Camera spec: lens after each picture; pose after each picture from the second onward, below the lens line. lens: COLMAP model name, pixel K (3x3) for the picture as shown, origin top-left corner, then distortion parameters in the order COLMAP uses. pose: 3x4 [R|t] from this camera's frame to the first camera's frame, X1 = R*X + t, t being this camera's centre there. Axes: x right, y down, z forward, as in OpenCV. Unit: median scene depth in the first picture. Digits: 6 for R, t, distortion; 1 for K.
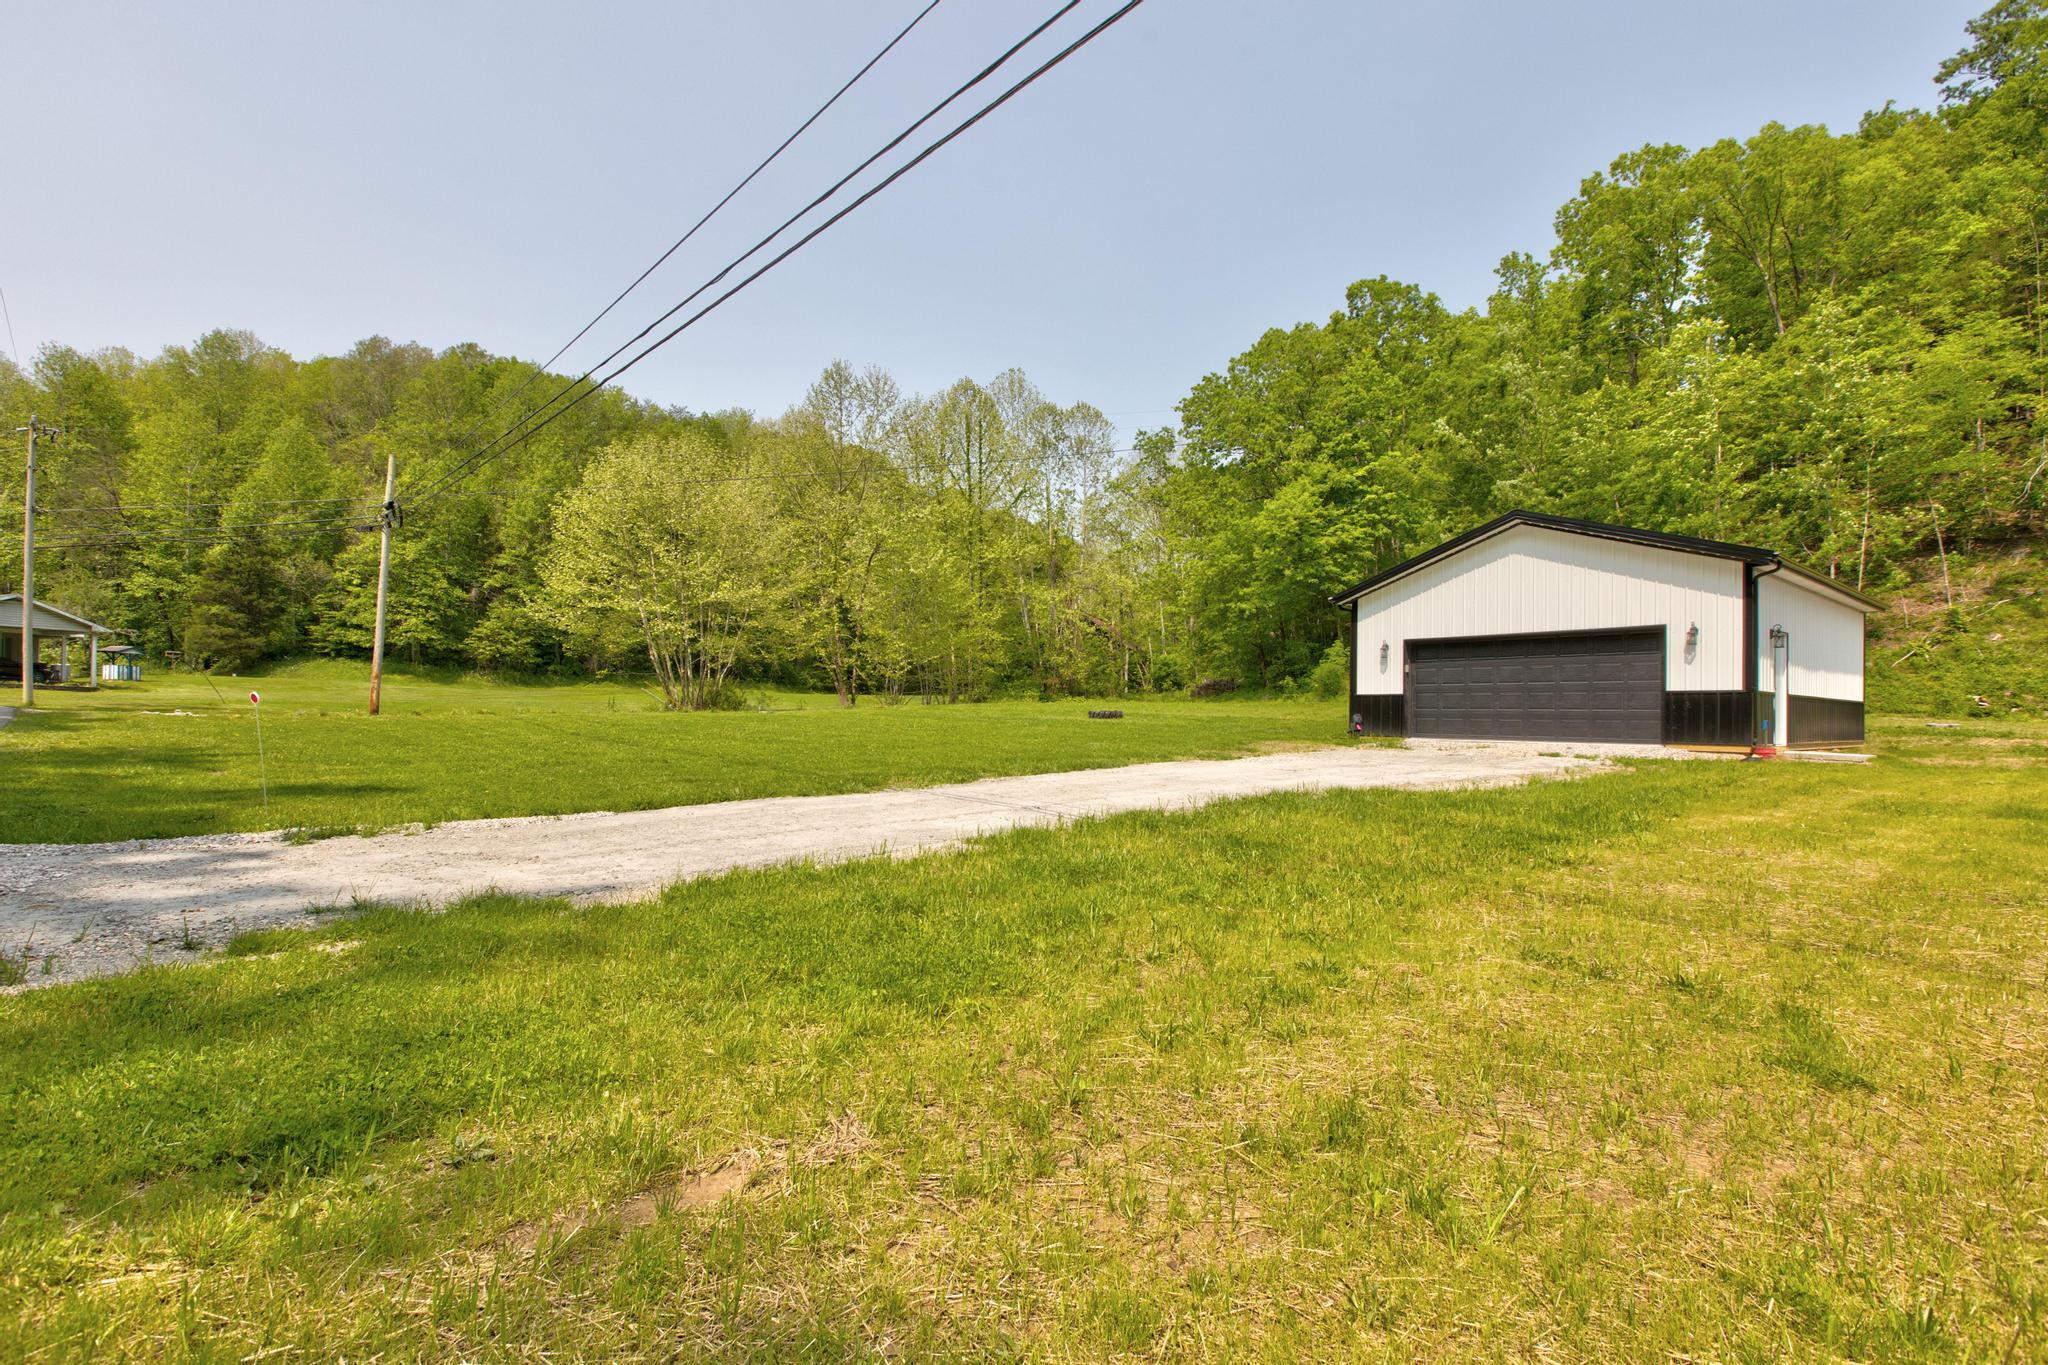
lens RADIAL K [[940.3, 0, 1018.3], [0, 940.3, 691.4], [0, 0, 1]] dist [0.004414, -0.001393]
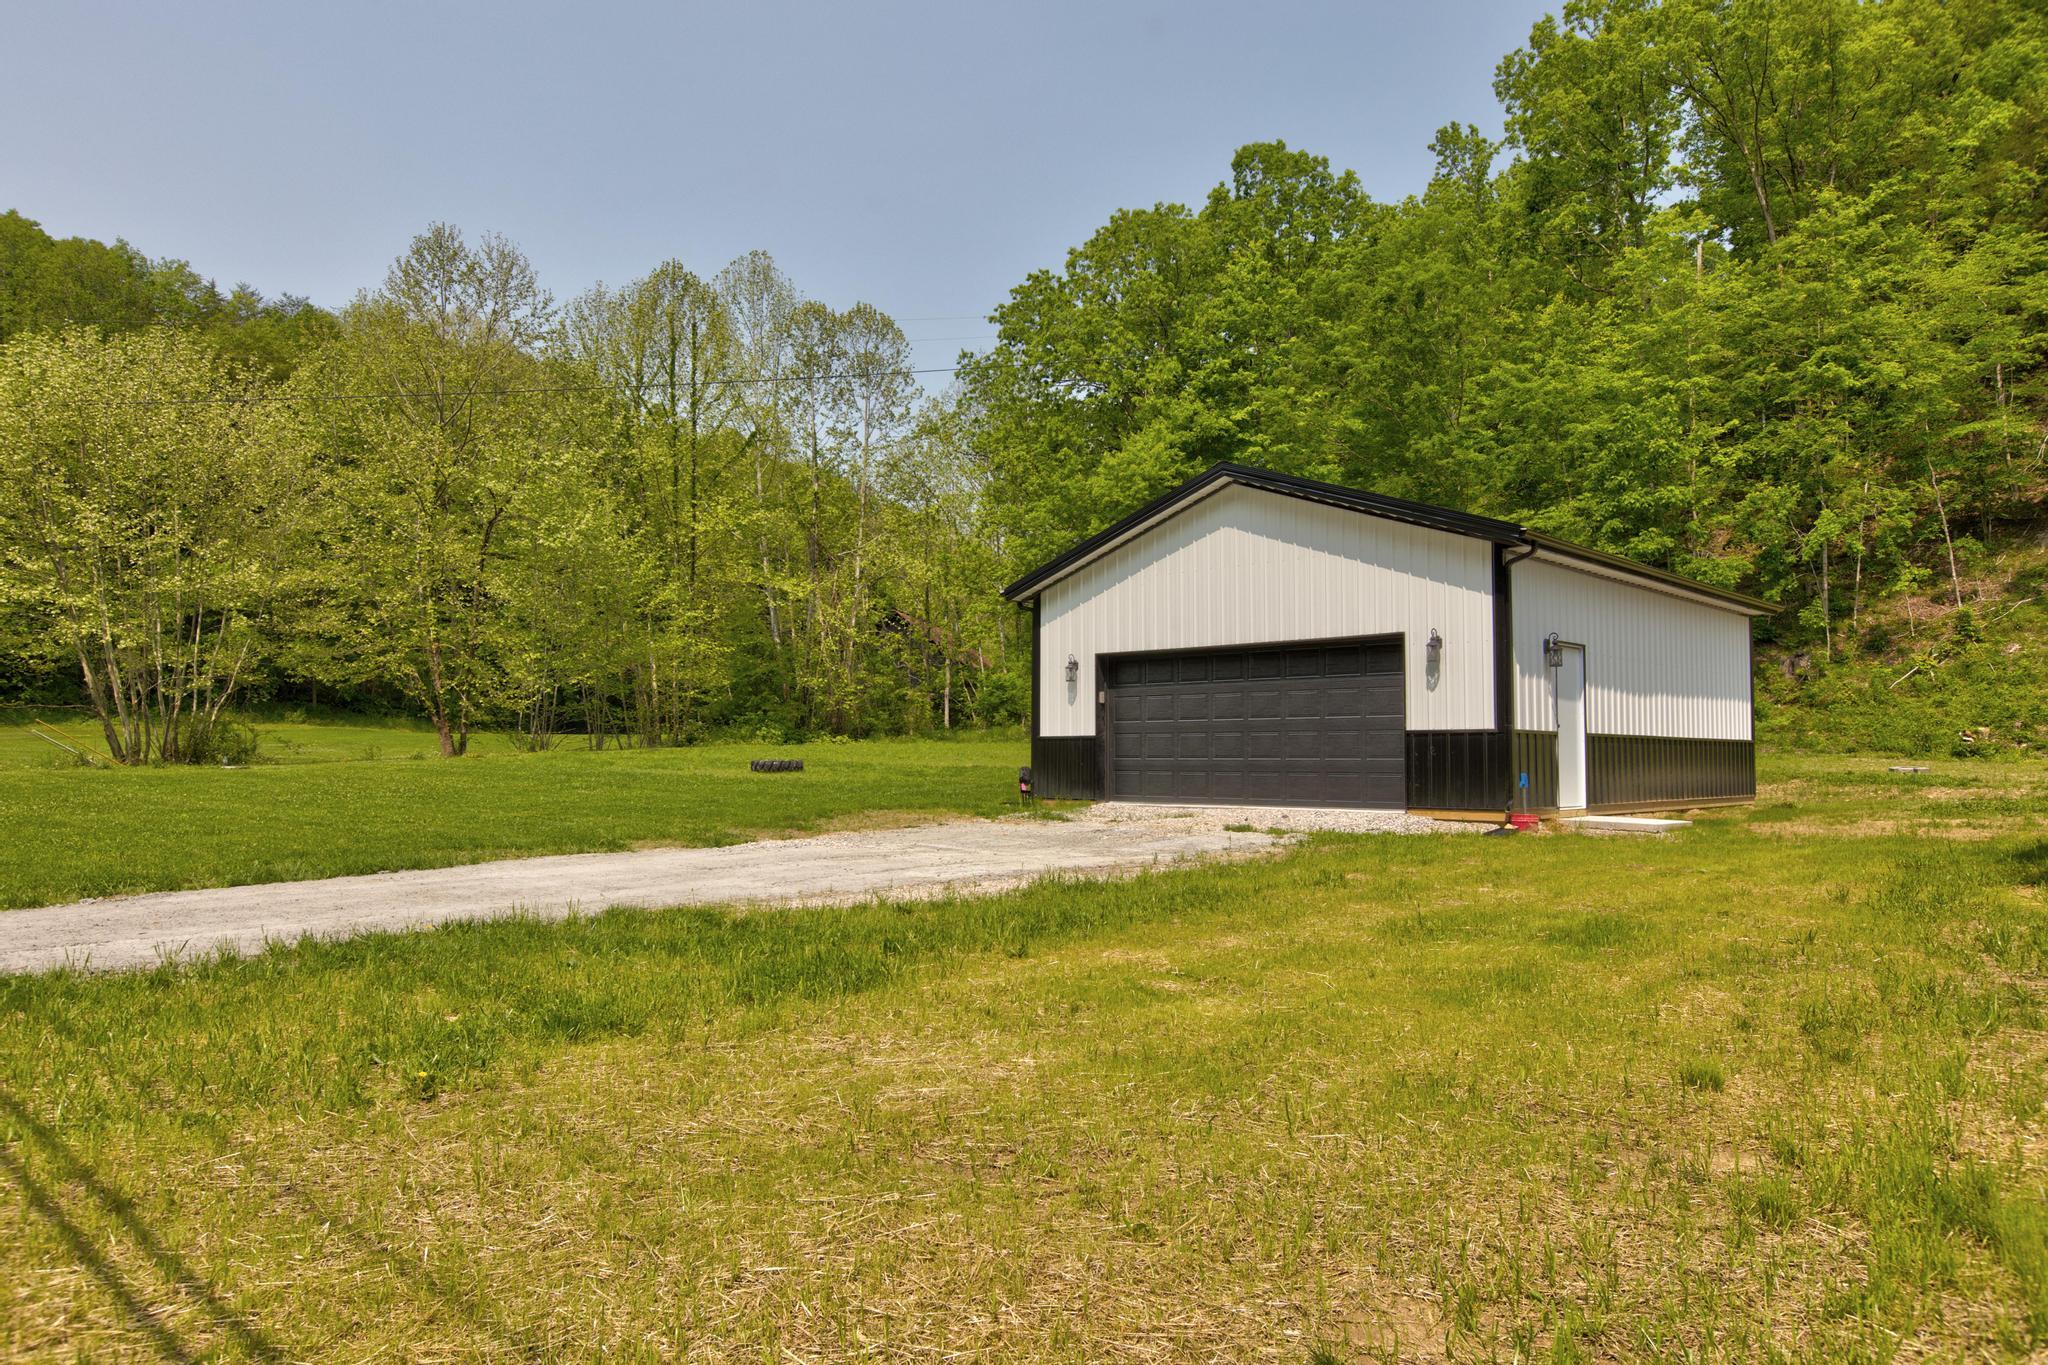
lens RADIAL K [[1352.1, 0, 1024.0], [0, 1352.1, 682.5], [0, 0, 1]] dist [-0.001755, -0.001399]
pose [[0.992148, -0.002892, 0.125032, 0.072848], [0.006759, 0.999511, -0.030519, -0.001775], [-0.124883, 0.031125, 0.991683, 0.017984]]
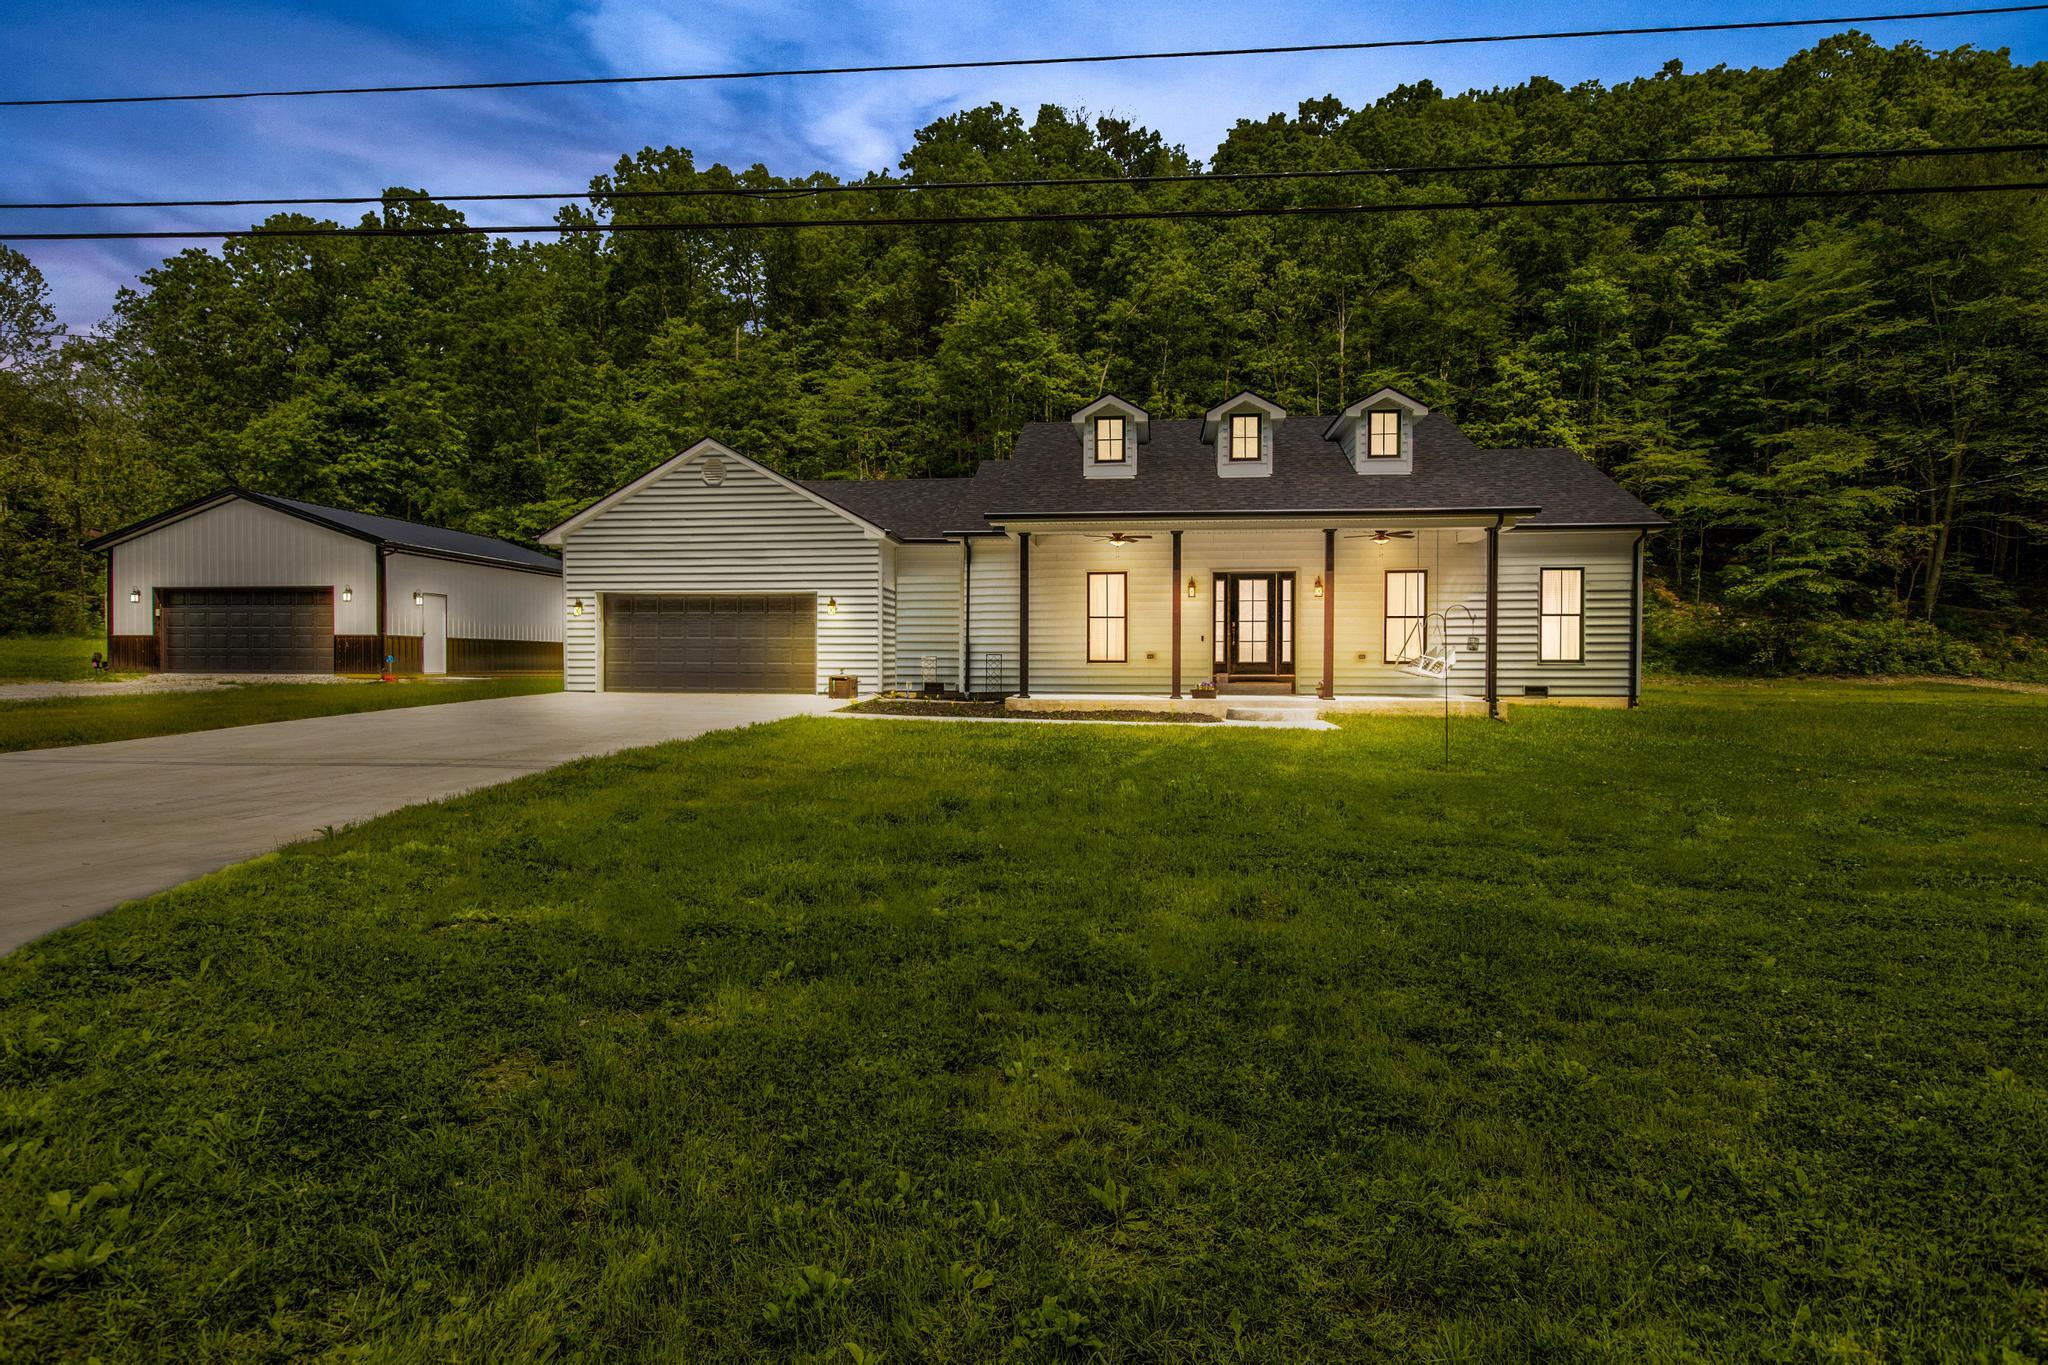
lens RADIAL K [[1050.1, 0, 1024.0], [0, 1050.1, 682.5], [0, 0, 1]] dist [-0.028003, 0.009908]
pose [[0.711209, -0.019631, 0.702707, 0.084547], [-0.012765, 0.999085, 0.040830, -0.001436], [-0.702865, -0.038009, 0.710307, -0.189646]]
